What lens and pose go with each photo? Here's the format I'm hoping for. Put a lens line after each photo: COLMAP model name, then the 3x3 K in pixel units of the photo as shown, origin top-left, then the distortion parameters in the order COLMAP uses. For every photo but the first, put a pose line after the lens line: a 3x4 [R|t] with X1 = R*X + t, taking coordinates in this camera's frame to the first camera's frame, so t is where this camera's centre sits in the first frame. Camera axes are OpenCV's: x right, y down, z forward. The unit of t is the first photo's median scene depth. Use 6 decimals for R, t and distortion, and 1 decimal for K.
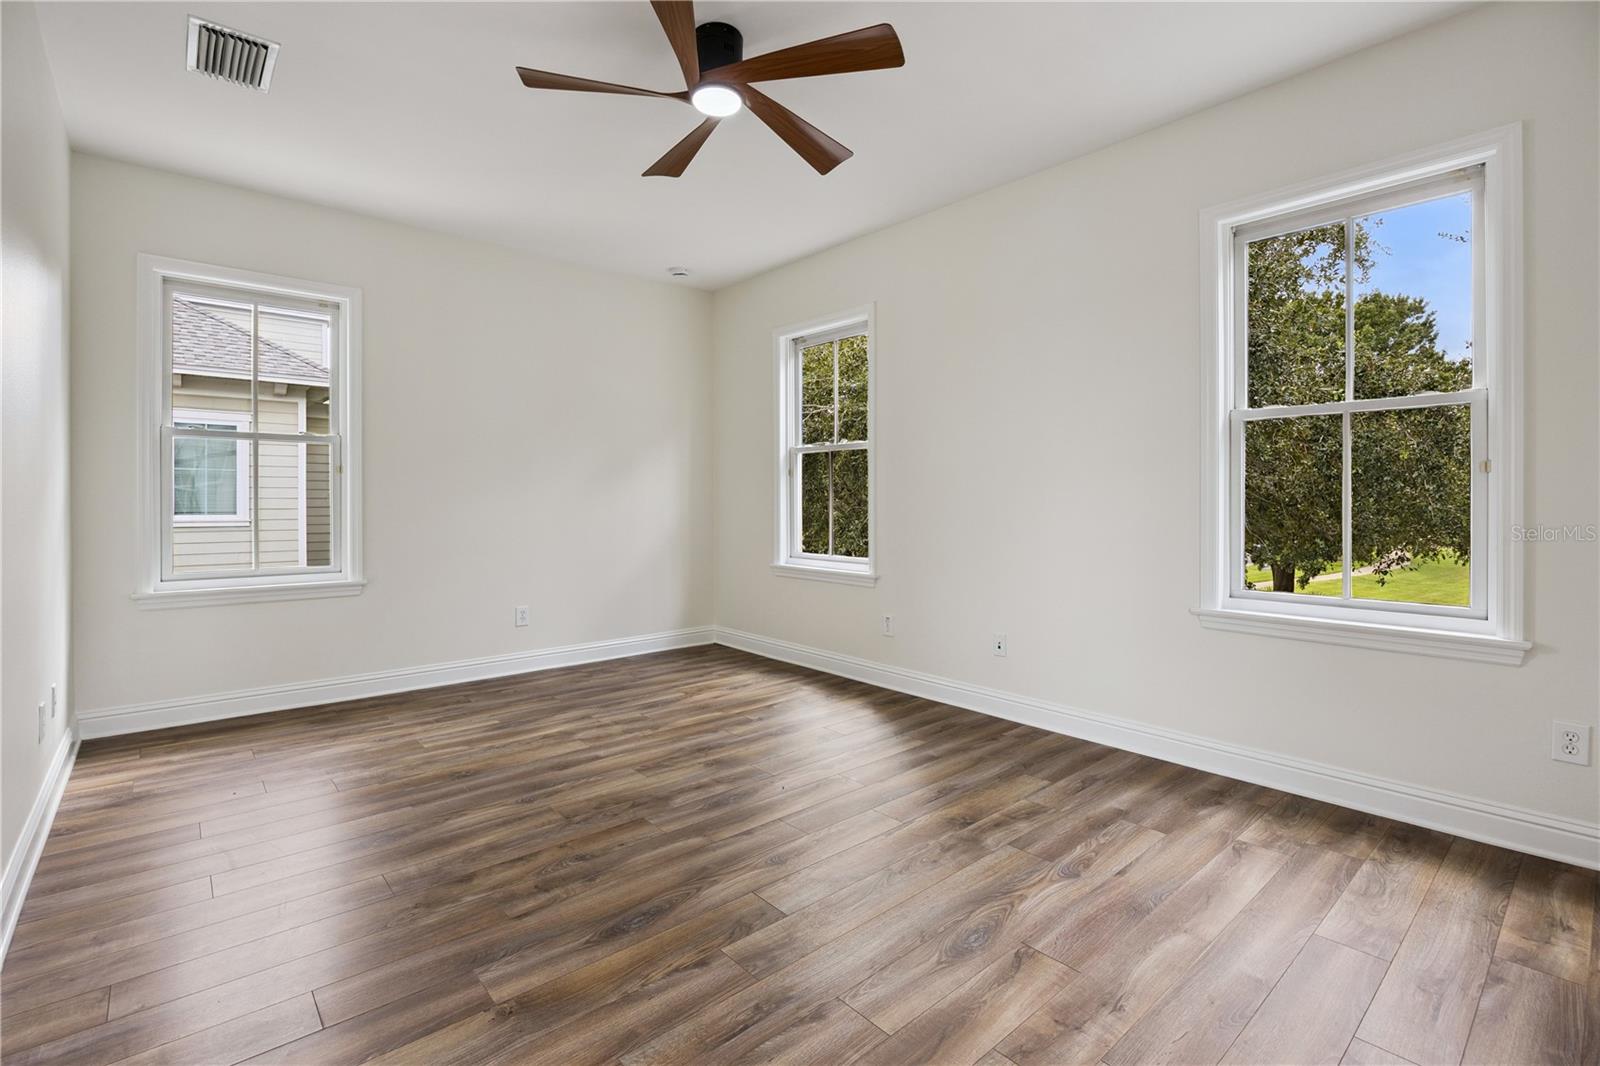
lens RADIAL K [[714.0, 0, 790.3], [0, 714.0, 509.0], [0, 0, 1]] dist [0.001560, 0.000298]
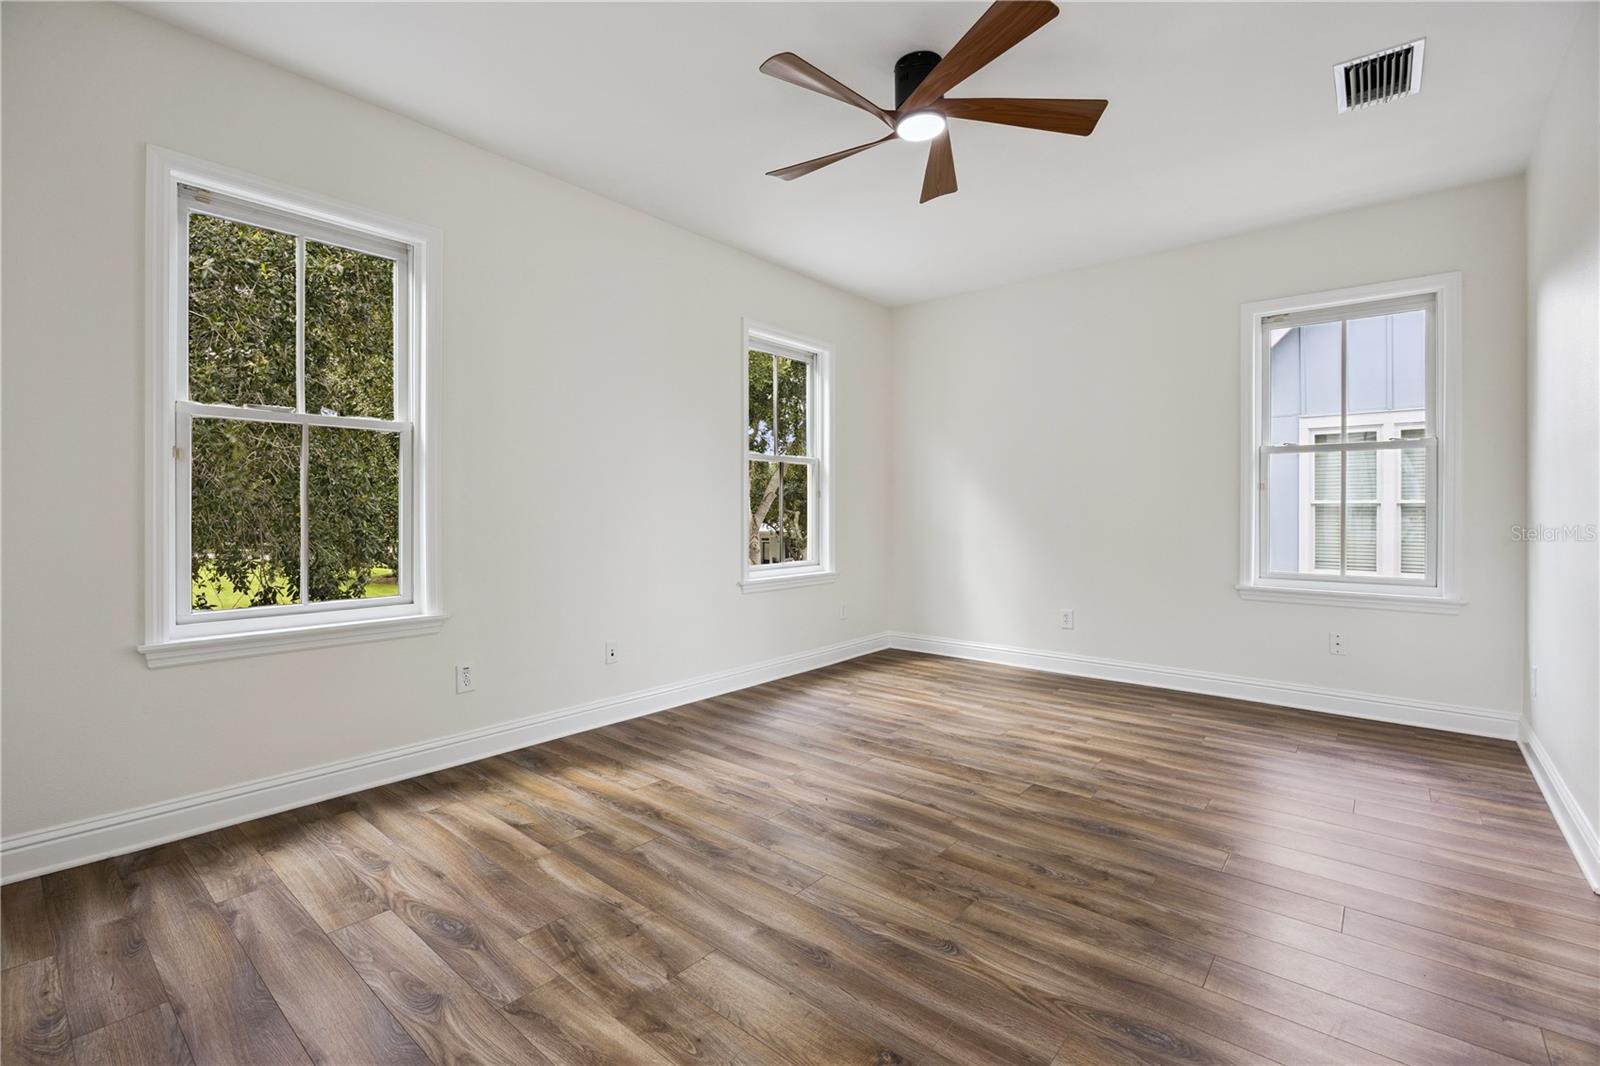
lens RADIAL K [[714.0, 0, 790.3], [0, 714.0, 509.0], [0, 0, 1]] dist [0.001560, 0.000298]
pose [[-0.155231, 0.002261, 0.987876, -0.987974], [0.005512, 0.999984, -0.001422, -0.009748], [-0.987863, 0.005225, -0.155241, 1.212520]]
